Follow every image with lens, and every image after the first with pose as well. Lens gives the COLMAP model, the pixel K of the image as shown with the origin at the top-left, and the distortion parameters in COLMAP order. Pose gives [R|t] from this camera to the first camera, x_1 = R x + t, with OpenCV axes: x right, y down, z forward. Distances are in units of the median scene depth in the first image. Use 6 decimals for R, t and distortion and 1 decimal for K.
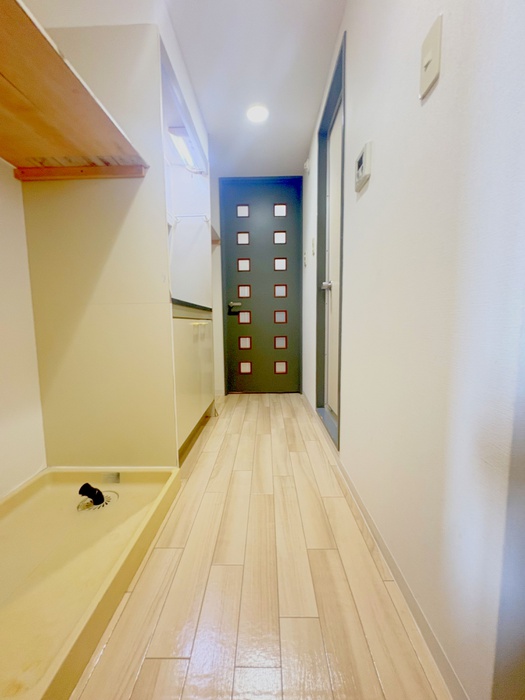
lens RADIAL K [[278.5, 0, 262.2], [0, 278.5, 347.5], [0, 0, 1]] dist [0.002686, 0.000004]
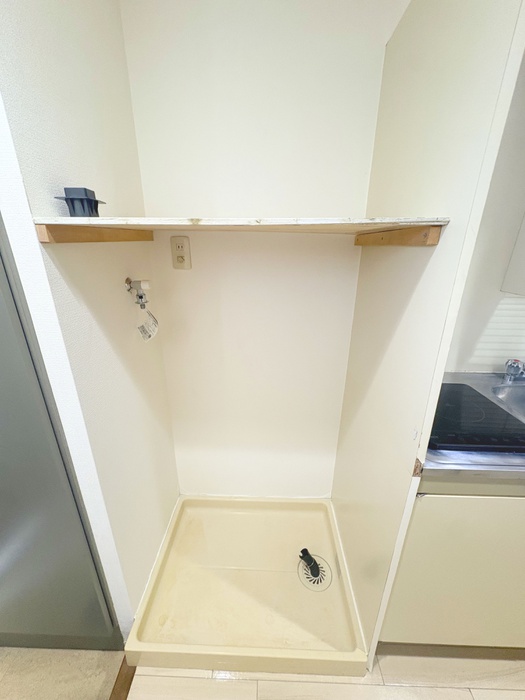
lens RADIAL K [[278.5, 0, 263.0], [0, 278.5, 349.8], [0, 0, 1]] dist [0.002686, 0.000004]
pose [[-0.004564, 0.362523, -0.931963, 0.085918], [-0.100555, 0.927083, 0.361117, -0.583913], [0.994921, 0.095362, 0.032222, 0.702377]]
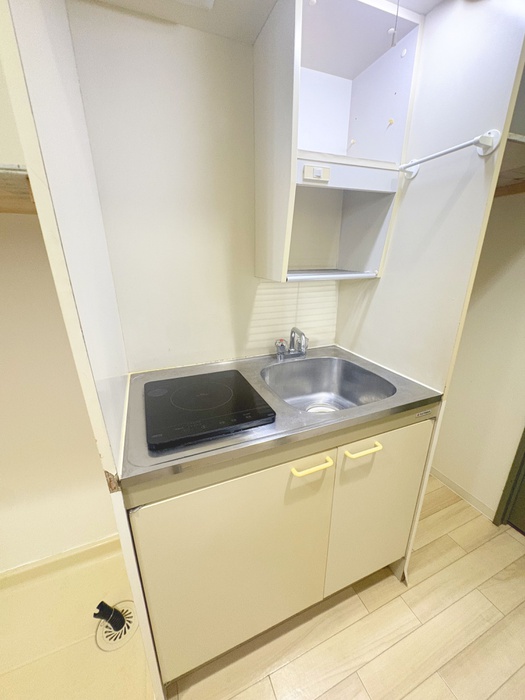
lens RADIAL K [[278.5, 0, 267.6], [0, 278.5, 350.1], [0, 0, 1]] dist [0.002686, 0.000004]
pose [[0.404081, 0.306977, -0.861675, 0.085773], [-0.085896, 0.950578, 0.298368, -0.561278], [0.910681, -0.046551, 0.410478, 1.115998]]
